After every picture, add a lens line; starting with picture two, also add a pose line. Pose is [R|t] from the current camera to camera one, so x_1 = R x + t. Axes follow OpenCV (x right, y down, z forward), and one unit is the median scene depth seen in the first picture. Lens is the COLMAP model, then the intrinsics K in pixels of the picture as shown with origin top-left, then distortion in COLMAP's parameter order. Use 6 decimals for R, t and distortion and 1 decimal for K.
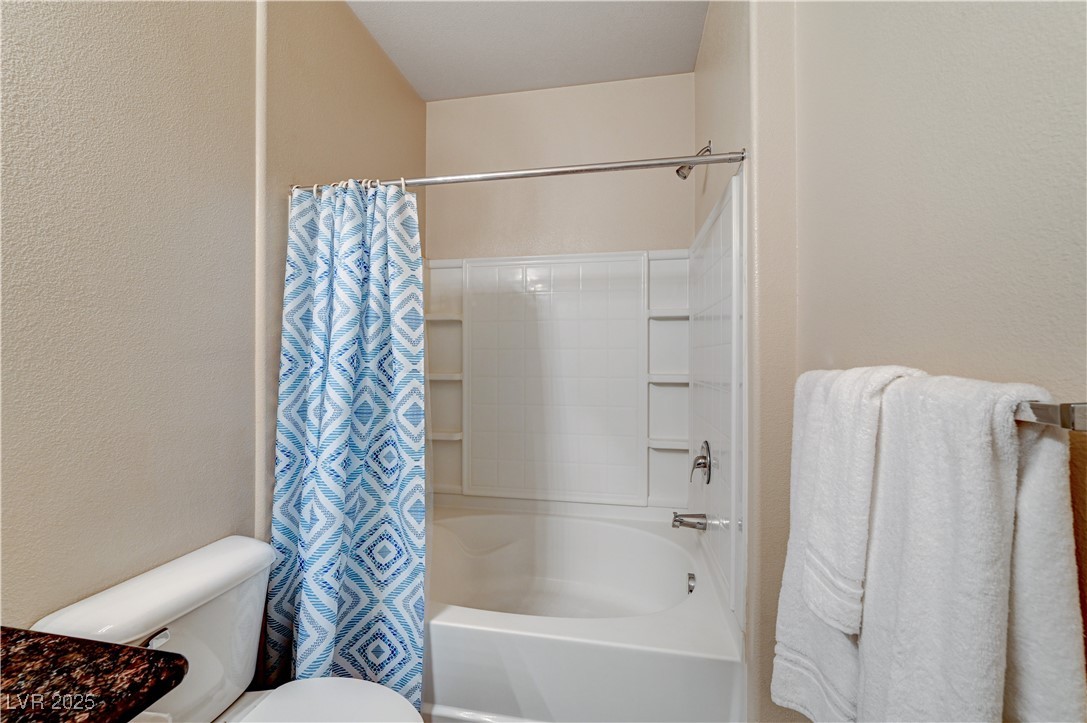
lens RADIAL K [[441.2, 0, 543.5], [0, 441.2, 358.4], [0, 0, 1]] dist [-0.000479, 0.000408]
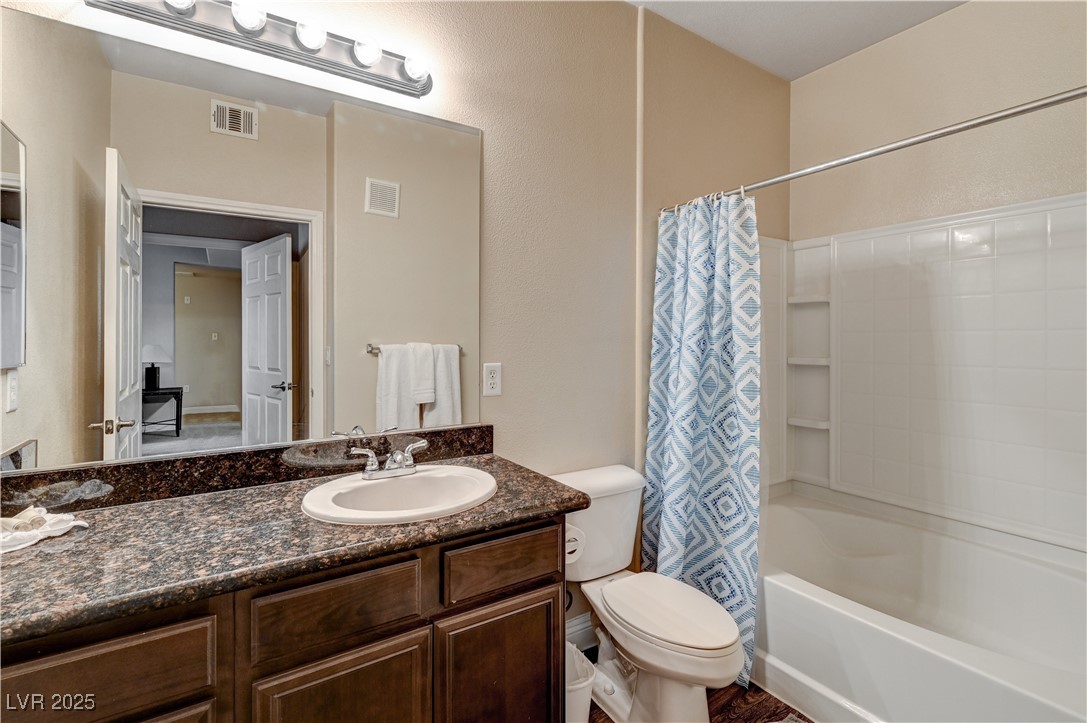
lens RADIAL K [[441.2, 0, 543.5], [0, 441.2, 358.4], [0, 0, 1]] dist [-0.000479, 0.000408]
pose [[0.688103, 0.029239, -0.725024, 0.154466], [-0.002670, 0.999283, 0.037766, 0.001317], [0.725608, -0.024051, 0.687687, -0.165099]]
